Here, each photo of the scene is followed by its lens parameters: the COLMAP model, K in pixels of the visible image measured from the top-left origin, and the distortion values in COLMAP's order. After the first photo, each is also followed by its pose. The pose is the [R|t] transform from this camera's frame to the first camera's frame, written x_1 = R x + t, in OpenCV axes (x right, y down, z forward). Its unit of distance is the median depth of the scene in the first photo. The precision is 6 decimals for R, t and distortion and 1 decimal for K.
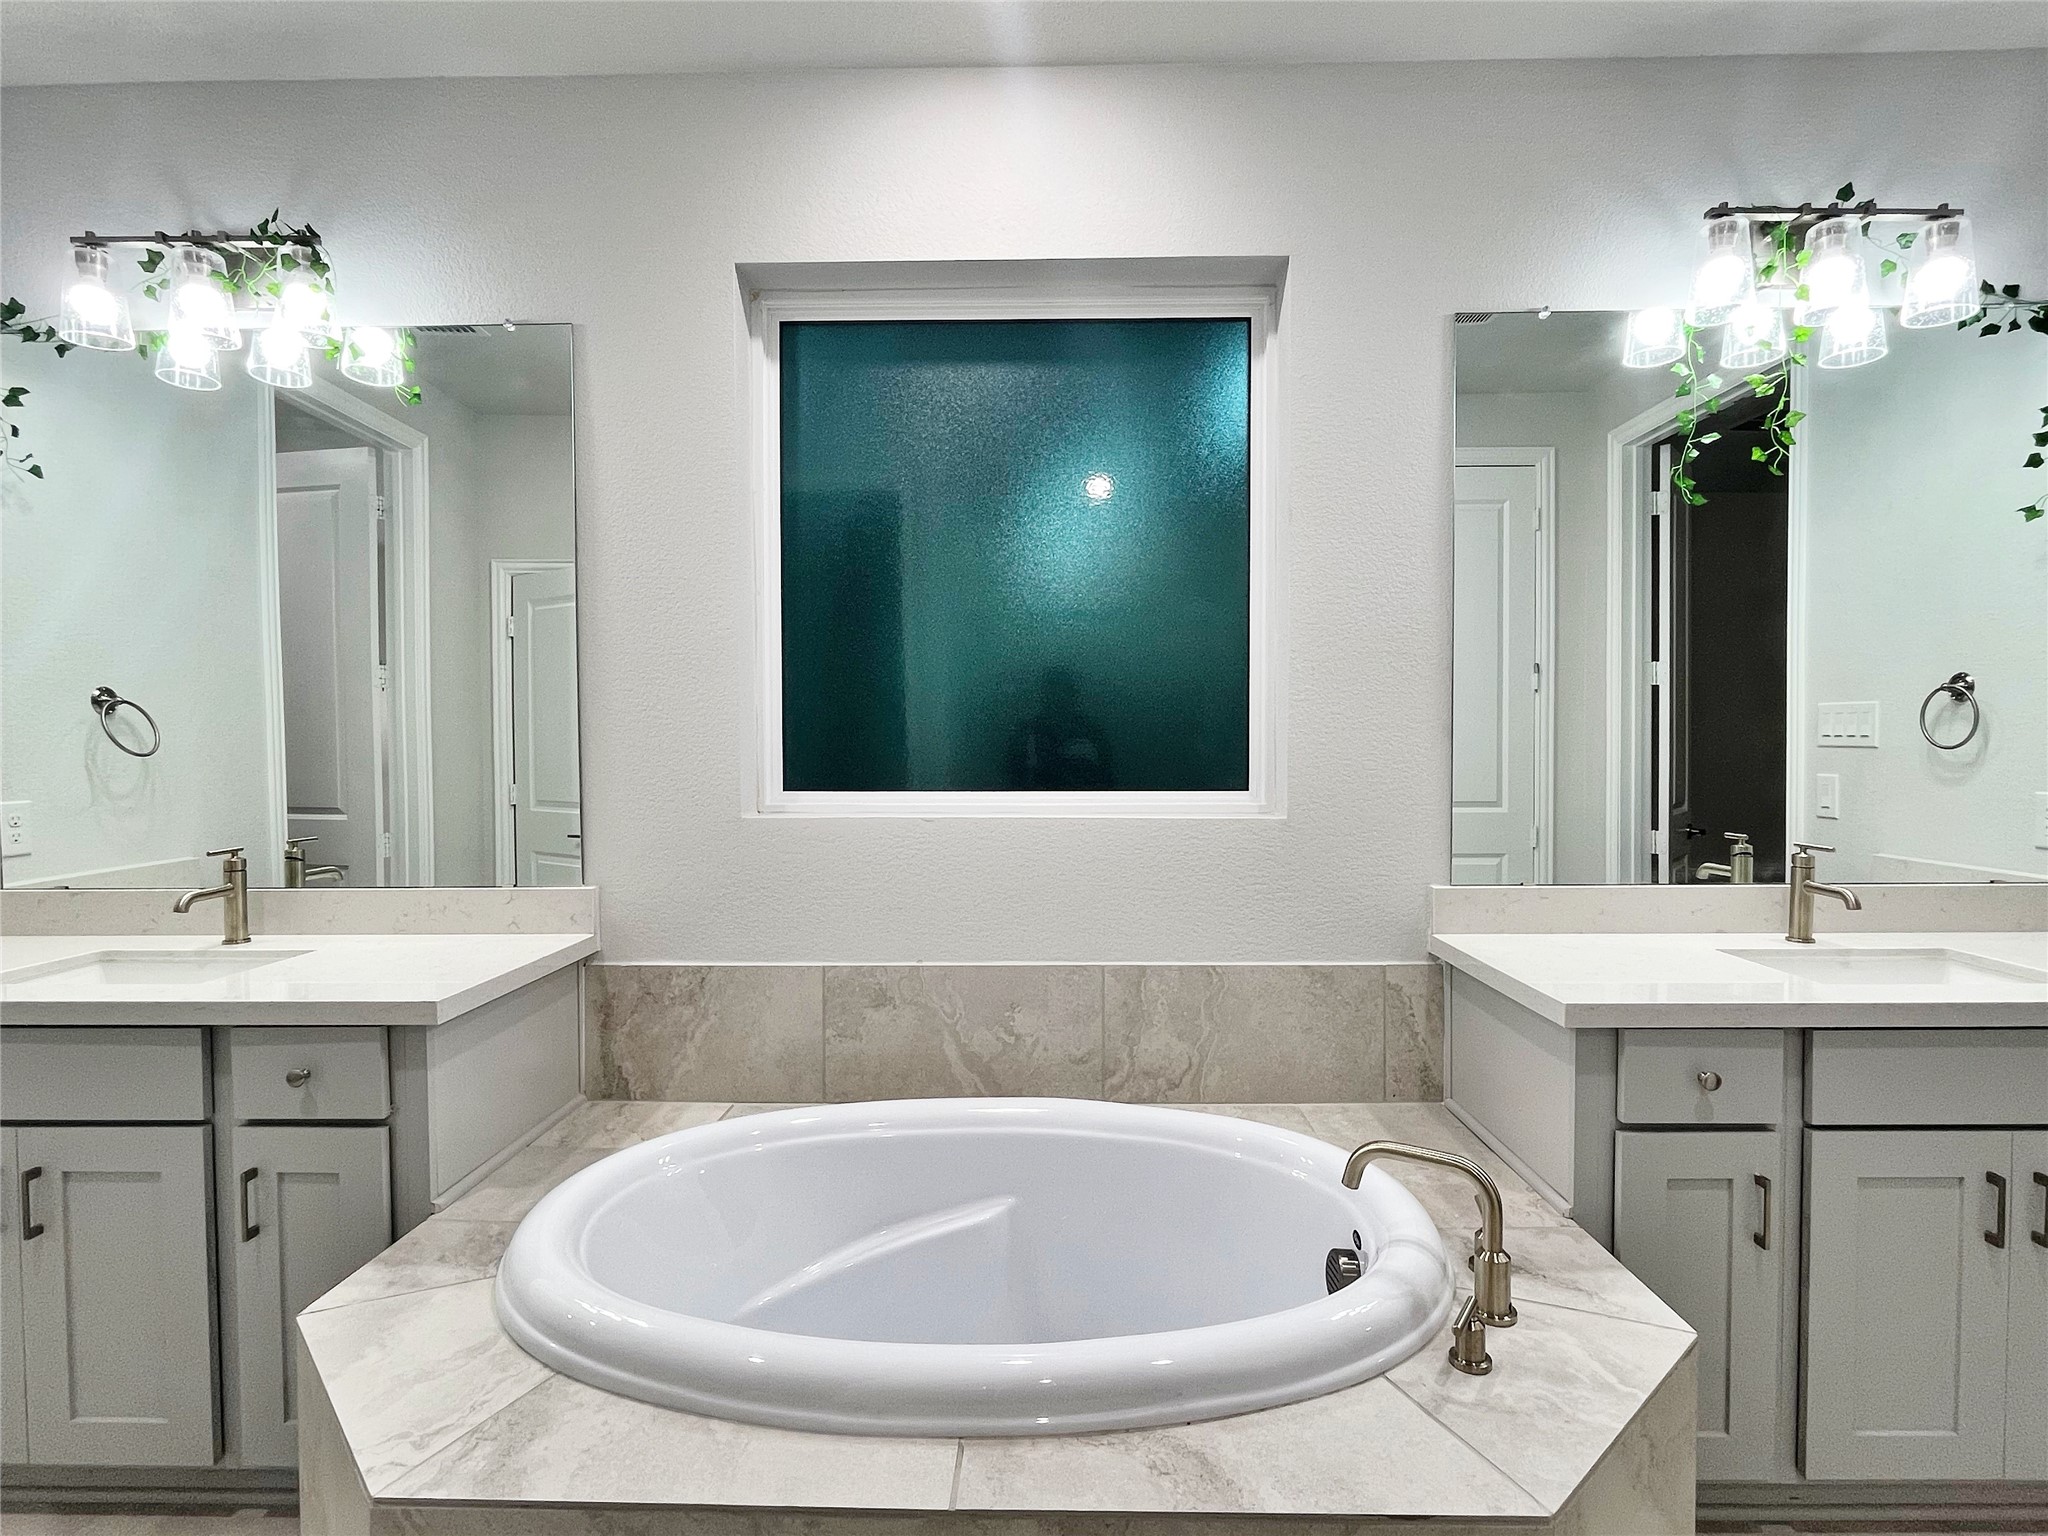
lens RADIAL K [[1040.2, 0, 1024.0], [0, 1040.2, 768.0], [0, 0, 1]] dist [-0.000076, -0.002193]
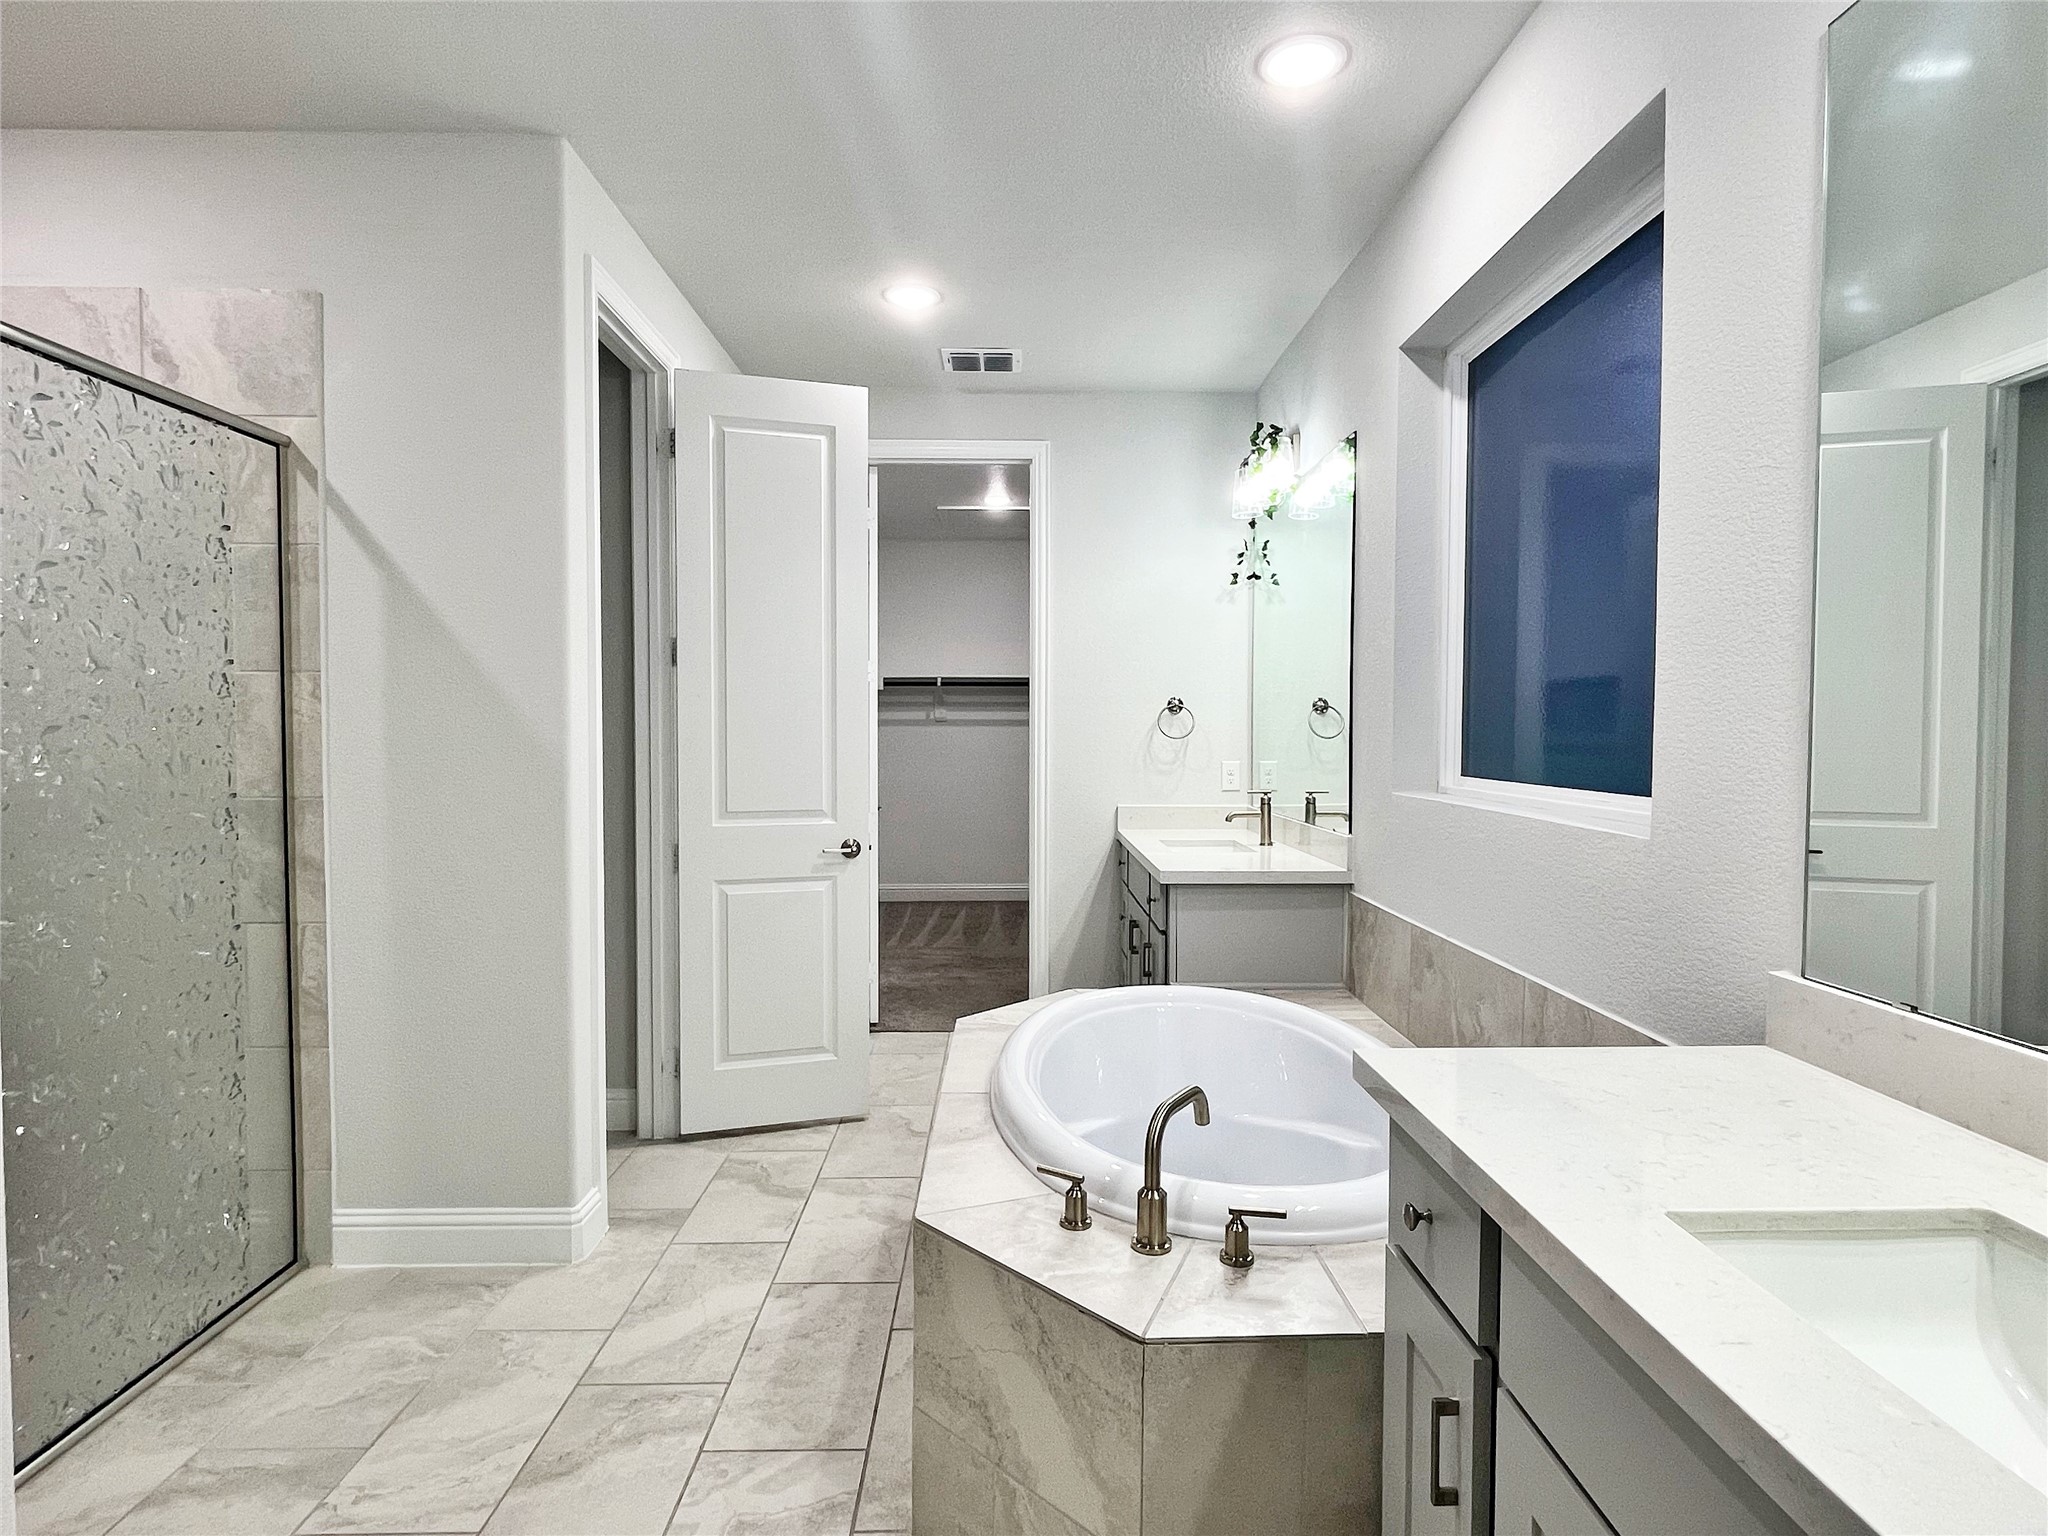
lens RADIAL K [[1090.9, 0, 1024.0], [0, 1090.9, 768.0], [0, 0, 1]] dist [0.000089, -0.000019]
pose [[0.037036, 0.039040, -0.998551, 1.033238], [-0.034489, 0.998691, 0.037766, -0.016454], [0.998719, 0.033040, 0.038334, 0.518650]]
